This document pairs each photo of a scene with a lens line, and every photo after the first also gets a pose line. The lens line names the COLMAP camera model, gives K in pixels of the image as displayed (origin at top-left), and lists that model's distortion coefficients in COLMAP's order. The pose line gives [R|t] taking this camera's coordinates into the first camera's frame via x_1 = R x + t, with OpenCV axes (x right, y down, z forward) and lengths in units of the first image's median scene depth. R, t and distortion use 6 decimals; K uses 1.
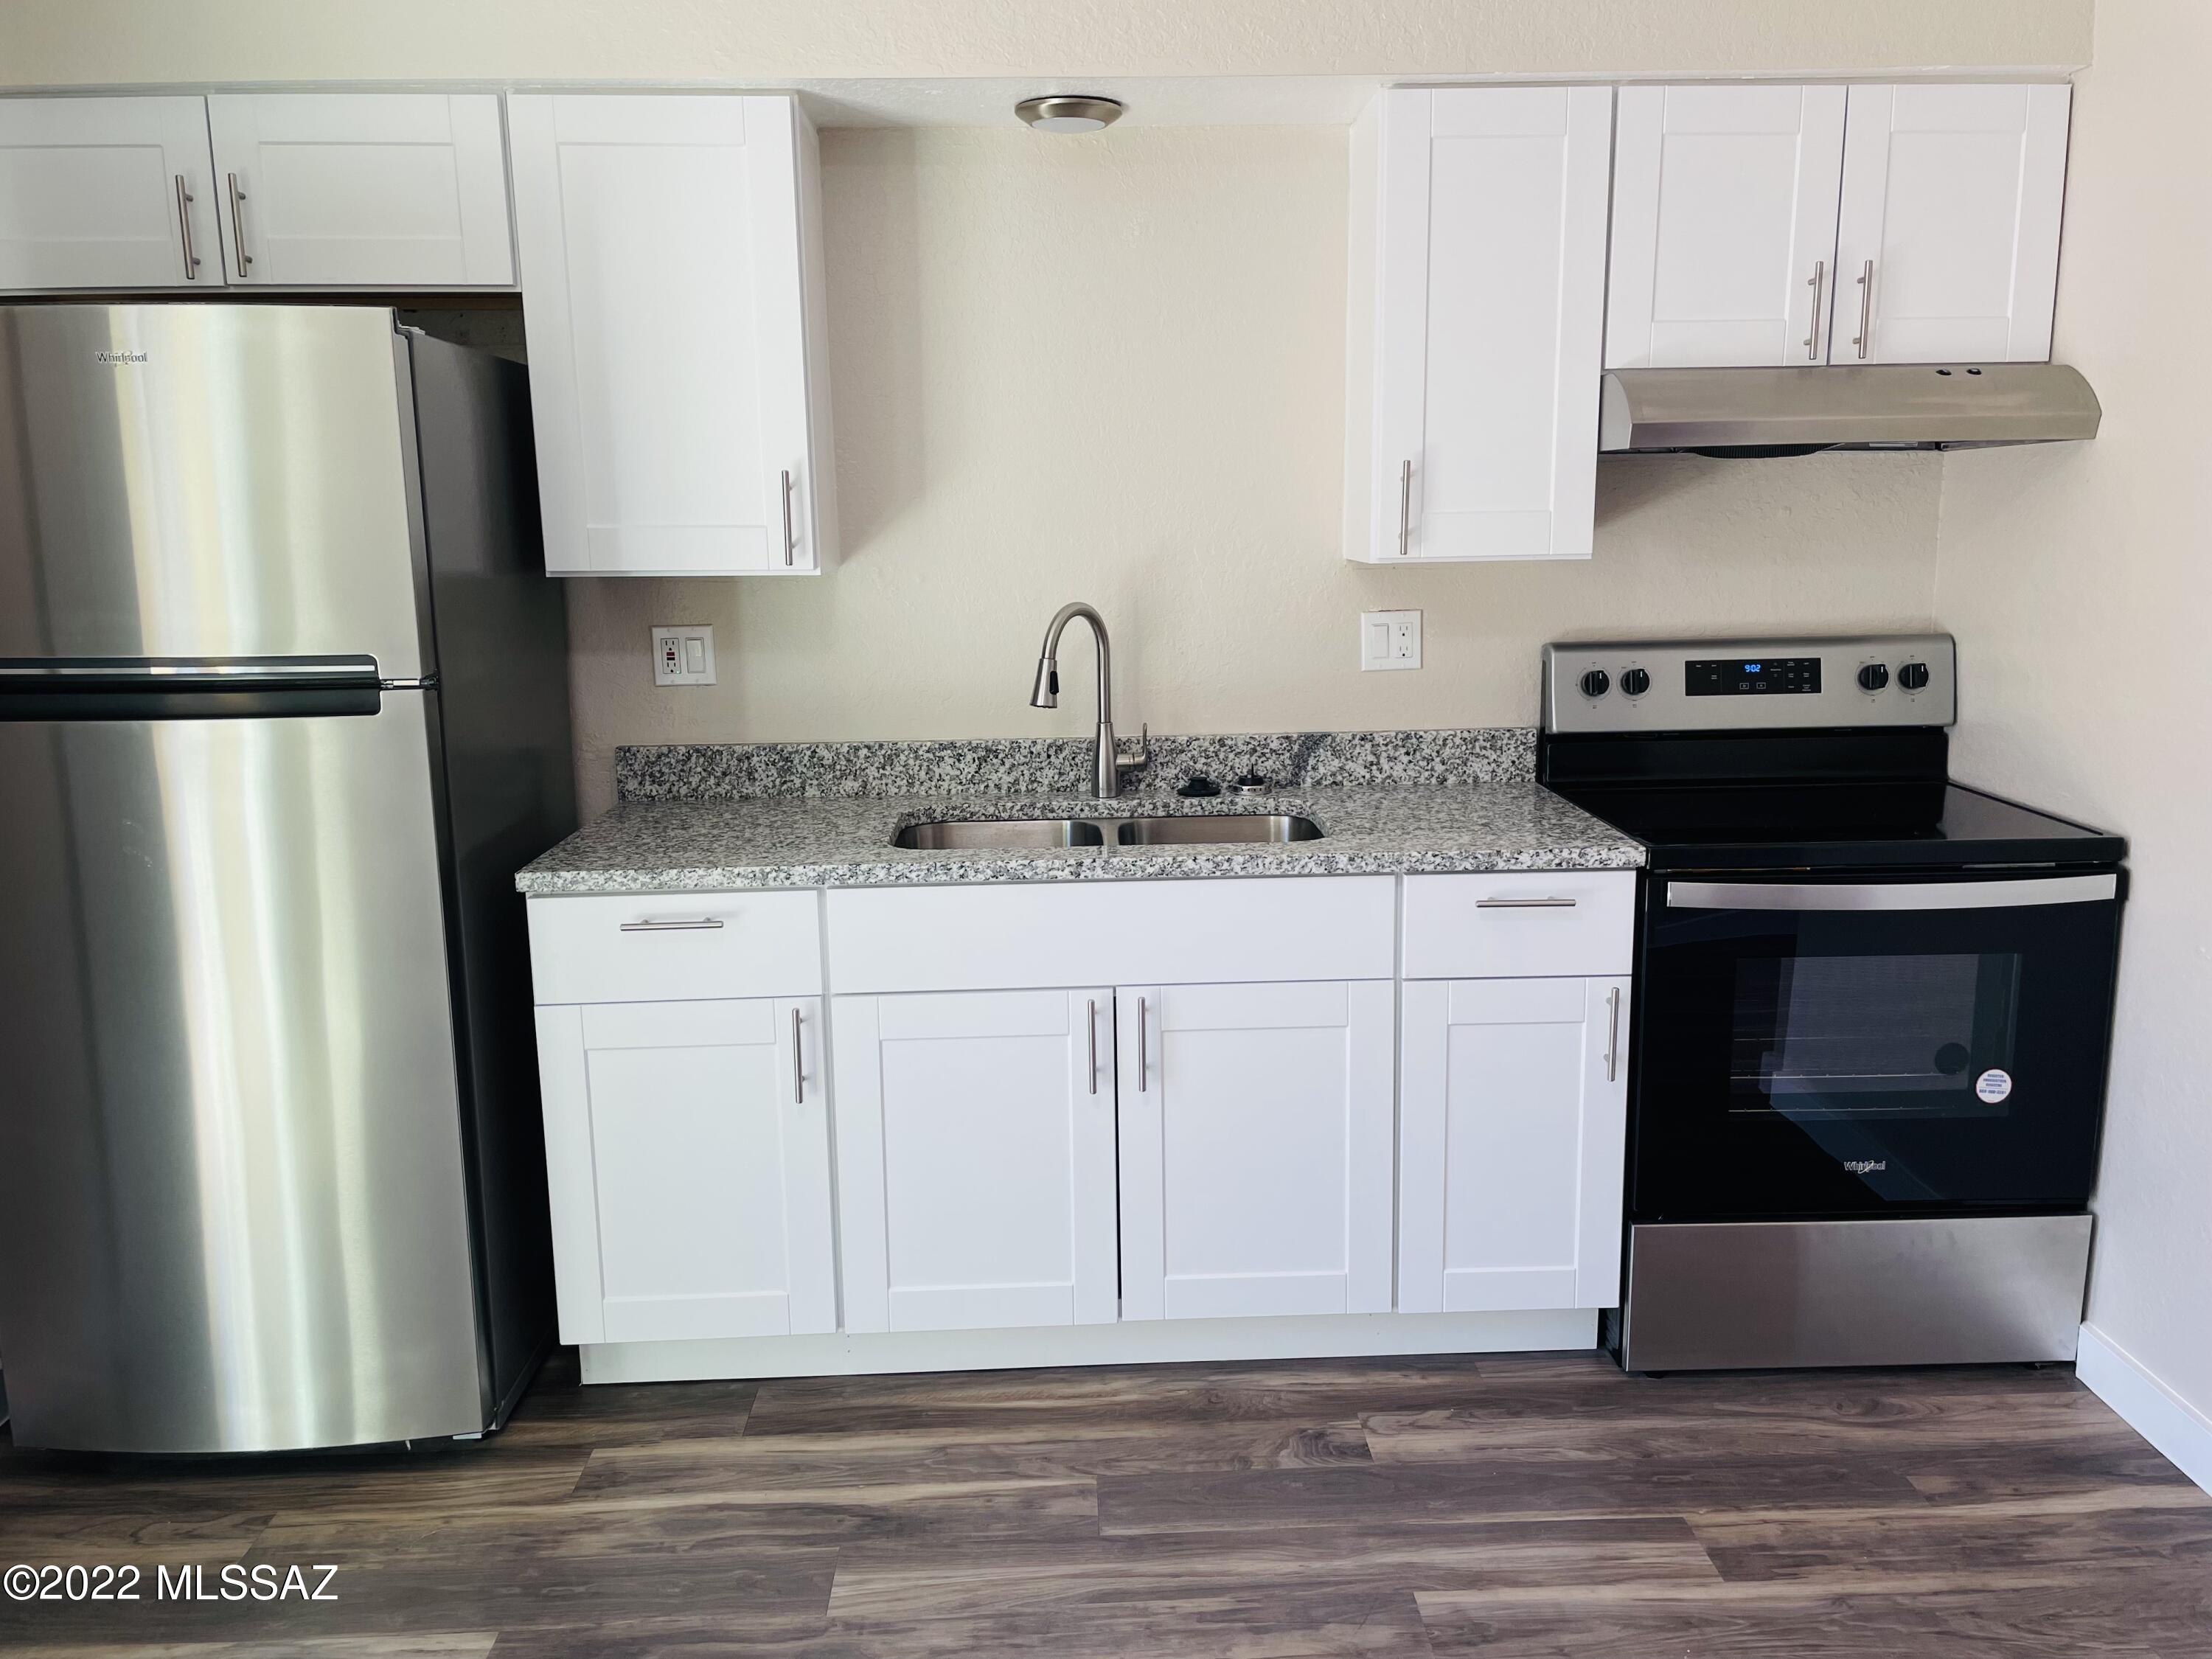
lens RADIAL K [[1680.4, 0, 1174.9], [0, 1680.4, 811.8], [0, 0, 1]] dist [0.089385, -0.113772]
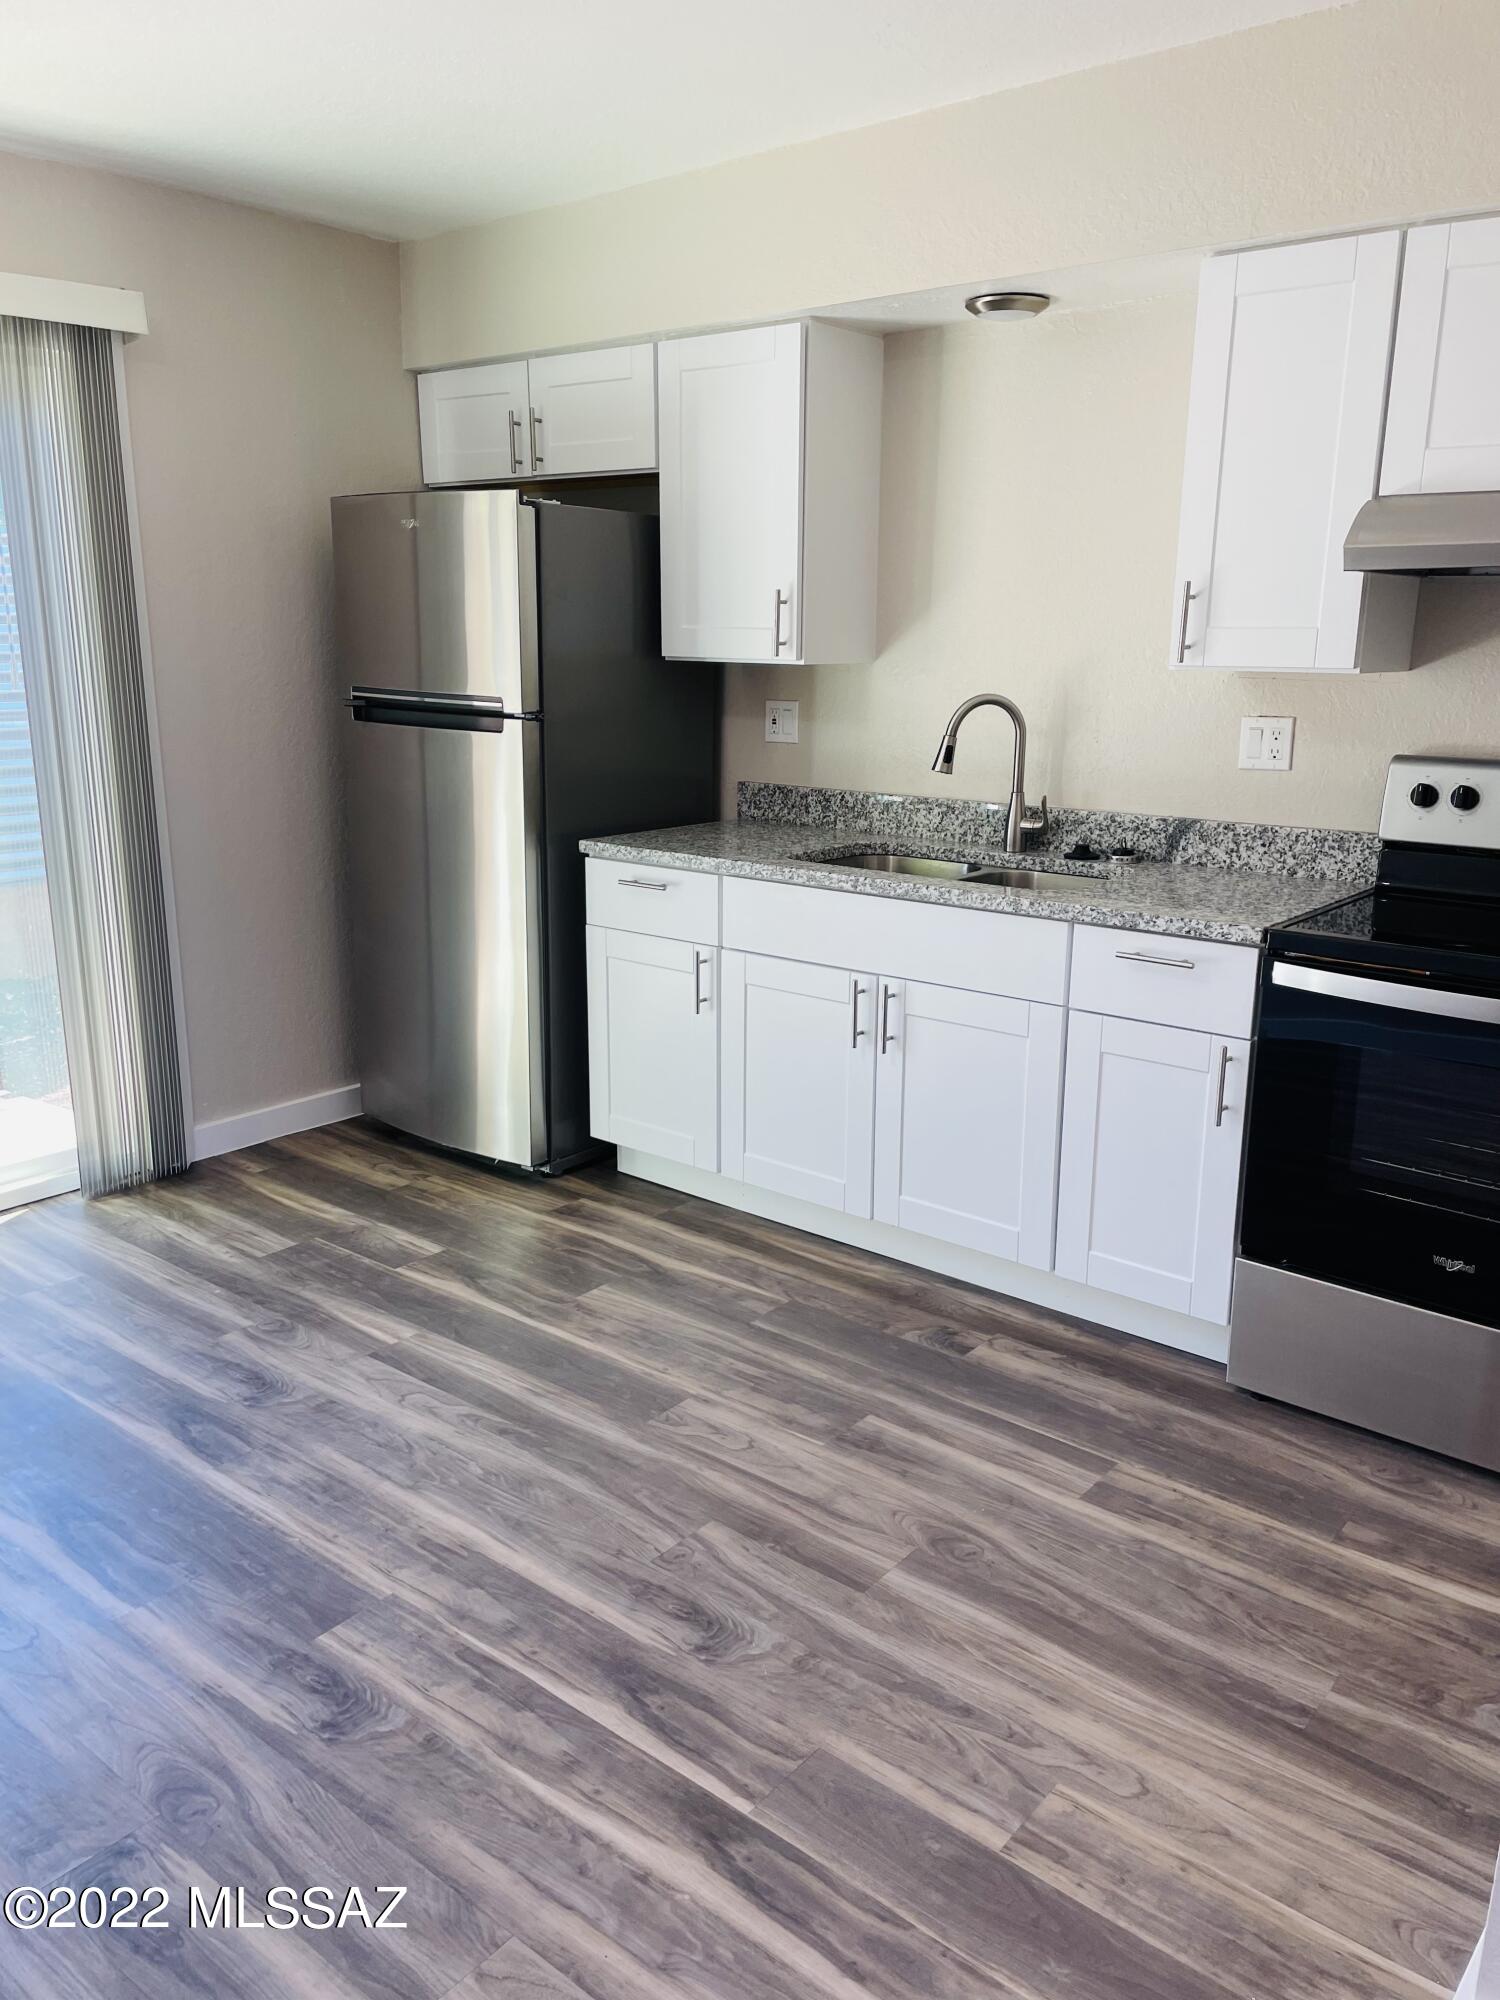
lens RADIAL K [[1519.3, 0, 767.7], [0, 1519.3, 1014.5], [0, 0, 1]] dist [0.089385, -0.113772]
pose [[0.747398, 0.182622, -0.638784, 0.687184], [-0.139836, 0.983182, 0.117469, 0.003353], [0.649493, 0.001529, 0.760366, 0.001183]]
